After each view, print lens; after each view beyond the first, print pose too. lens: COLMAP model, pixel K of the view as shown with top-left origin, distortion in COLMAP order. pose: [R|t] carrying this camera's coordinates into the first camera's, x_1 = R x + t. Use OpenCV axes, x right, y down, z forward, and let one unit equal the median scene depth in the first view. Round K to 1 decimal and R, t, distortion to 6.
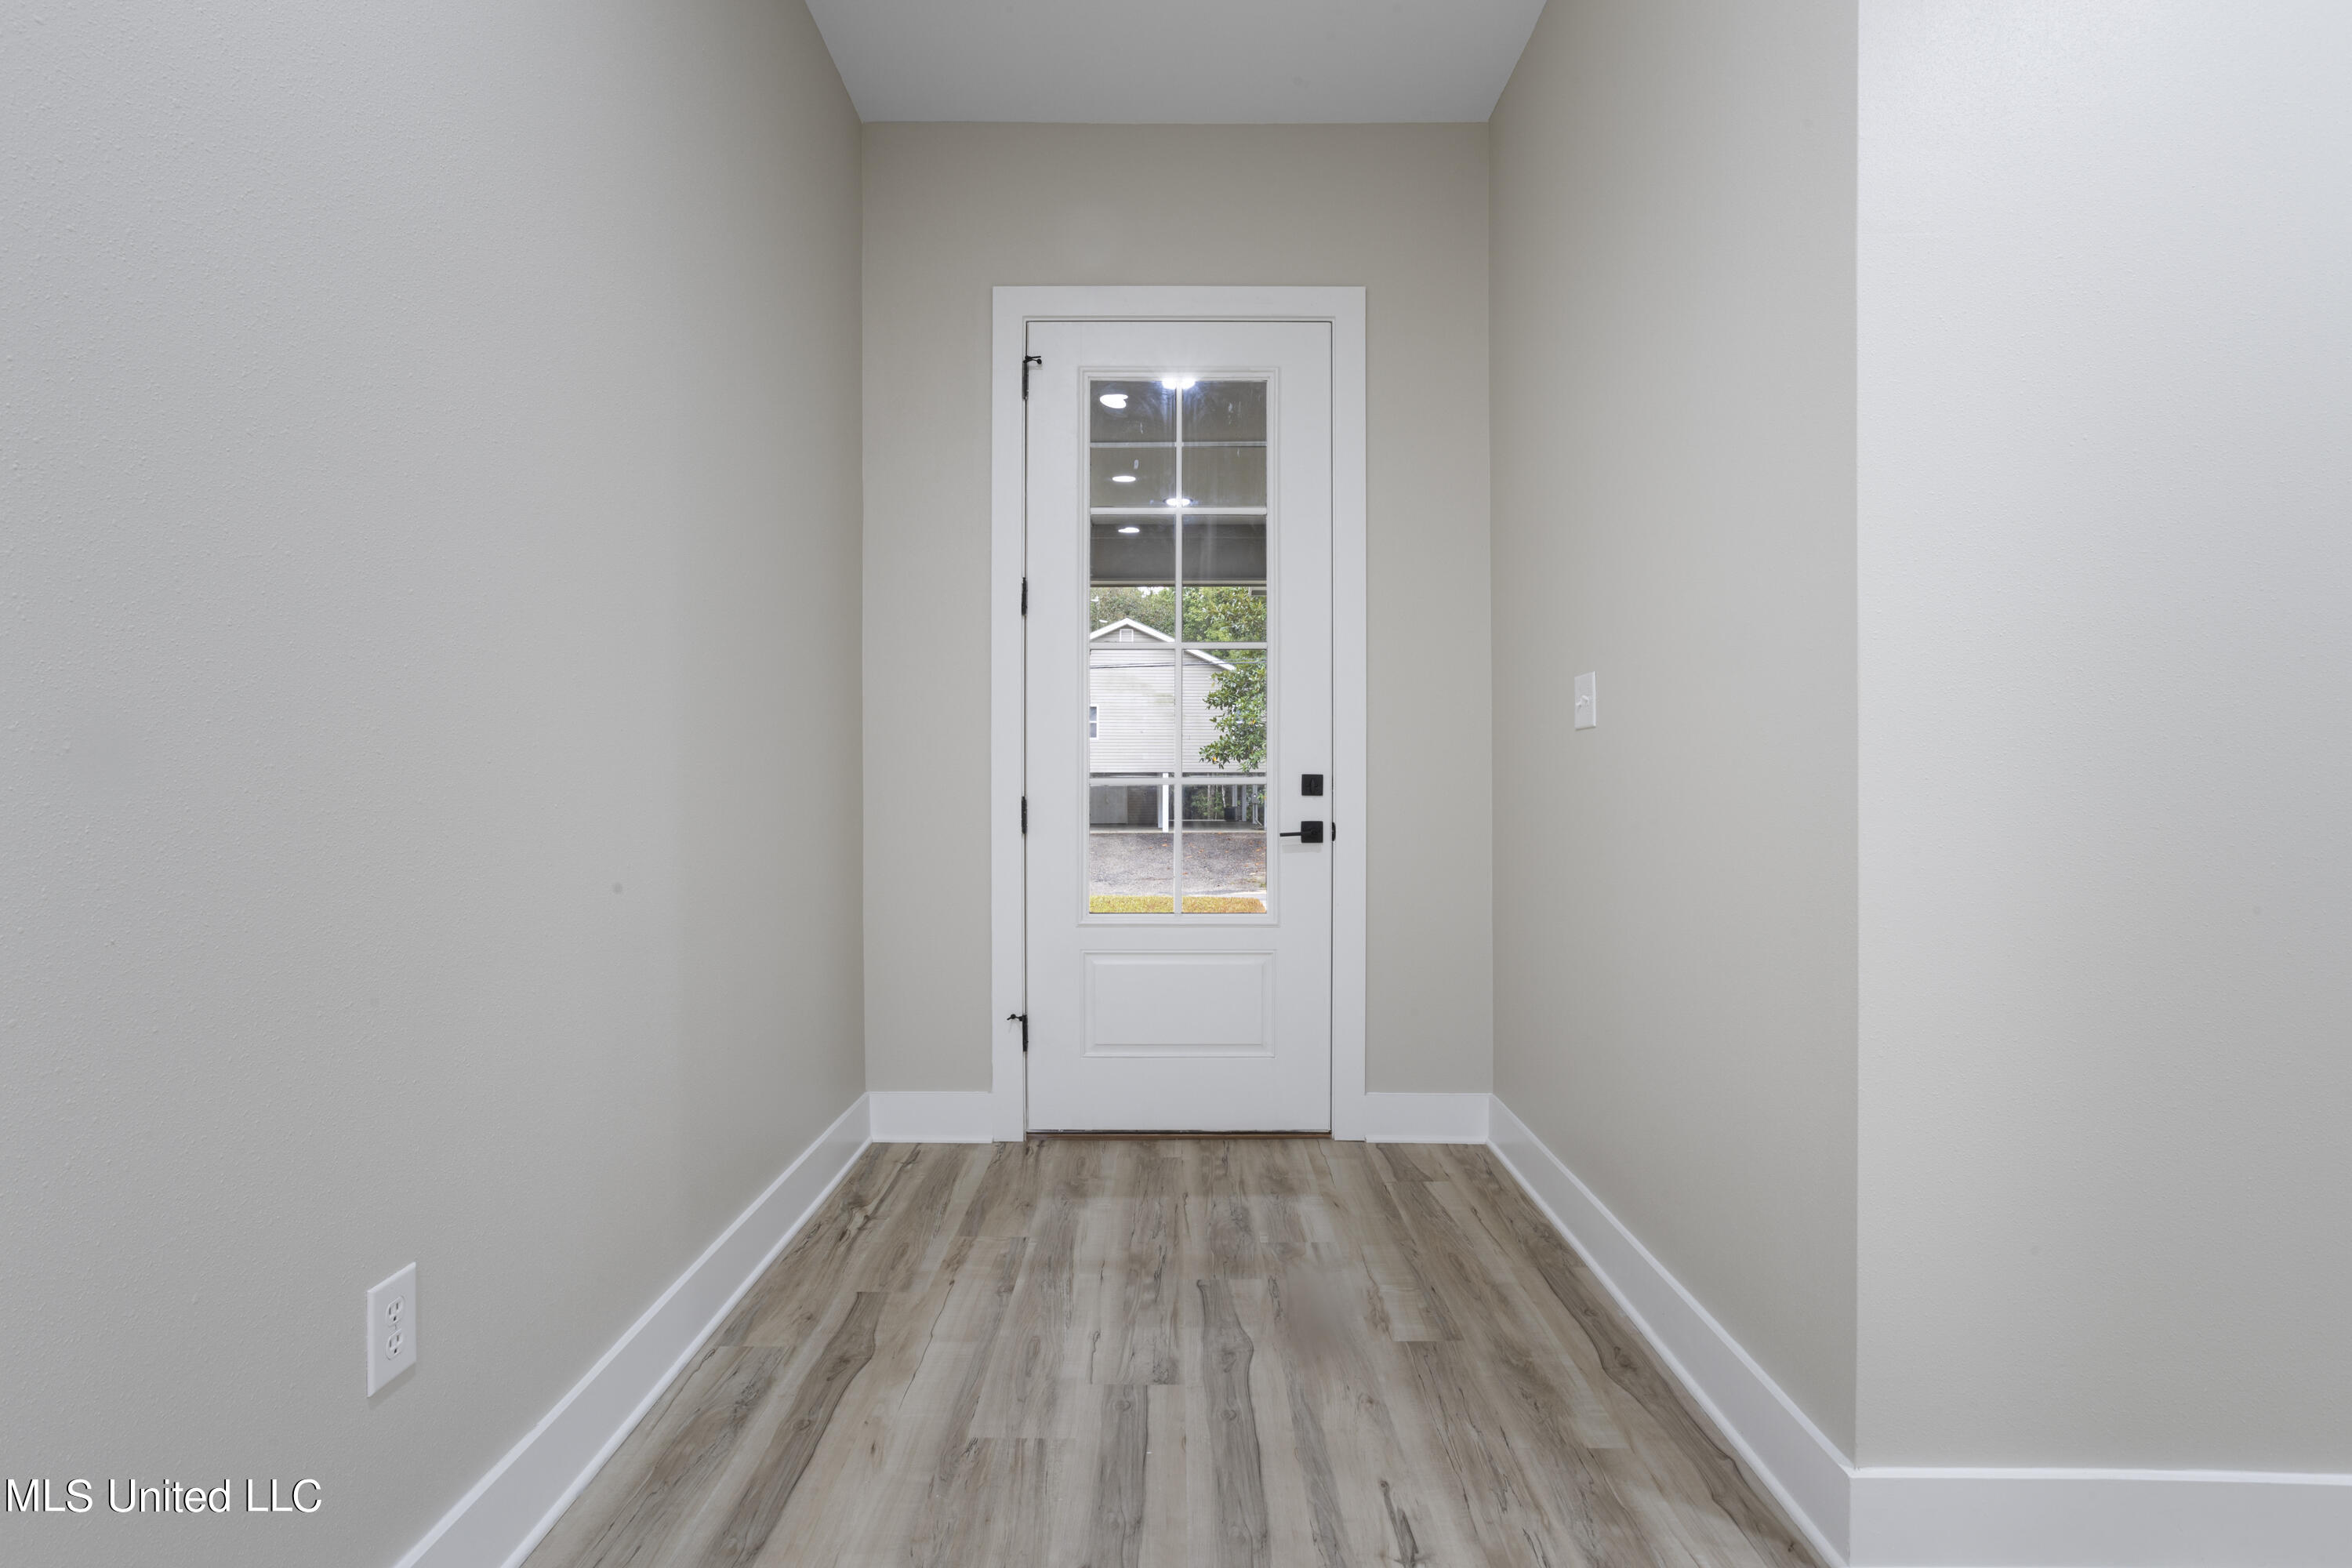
lens RADIAL K [[1133.5, 0, 1171.1], [0, 1133.5, 771.9], [0, 0, 1]] dist [-0.052278, 0.030465]
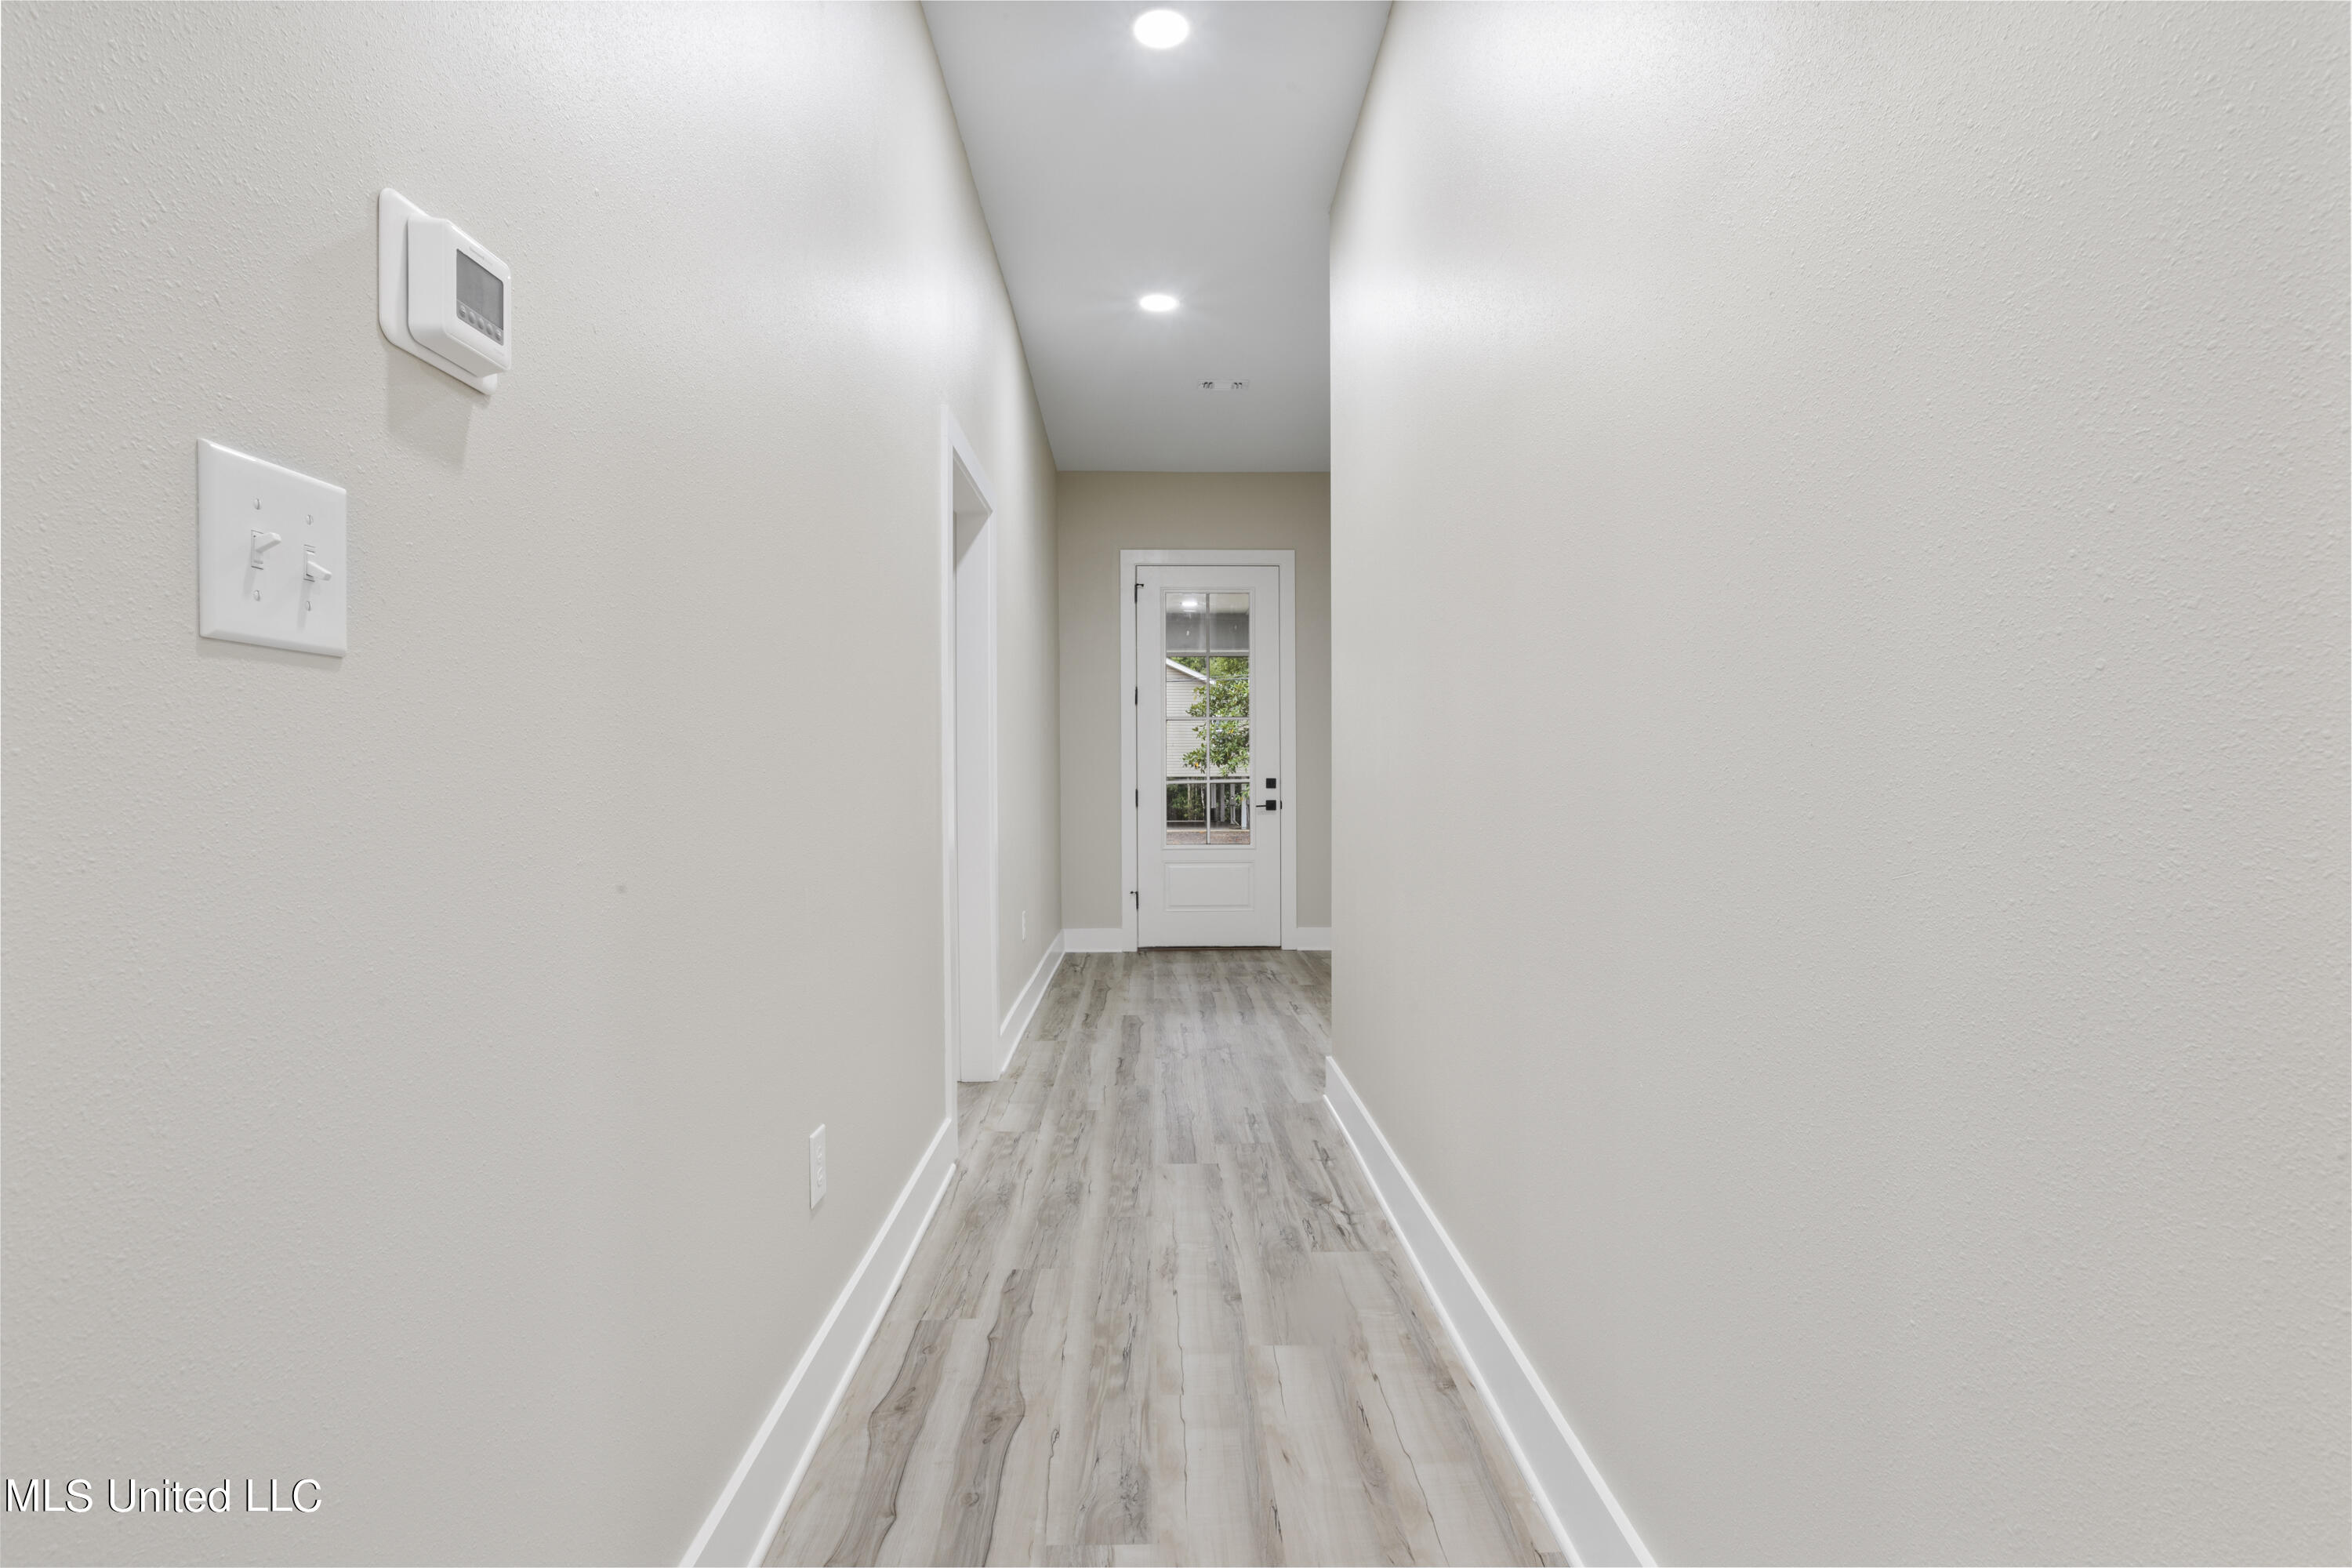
lens RADIAL K [[1133.5, 0, 1171.1], [0, 1133.5, 771.9], [0, 0, 1]] dist [-0.052278, 0.030465]
pose [[0.999754, -0.005762, 0.021404, -0.110125], [0.005841, 0.999976, -0.003593, -0.003438], [-0.021383, 0.003717, 0.999764, -1.137599]]
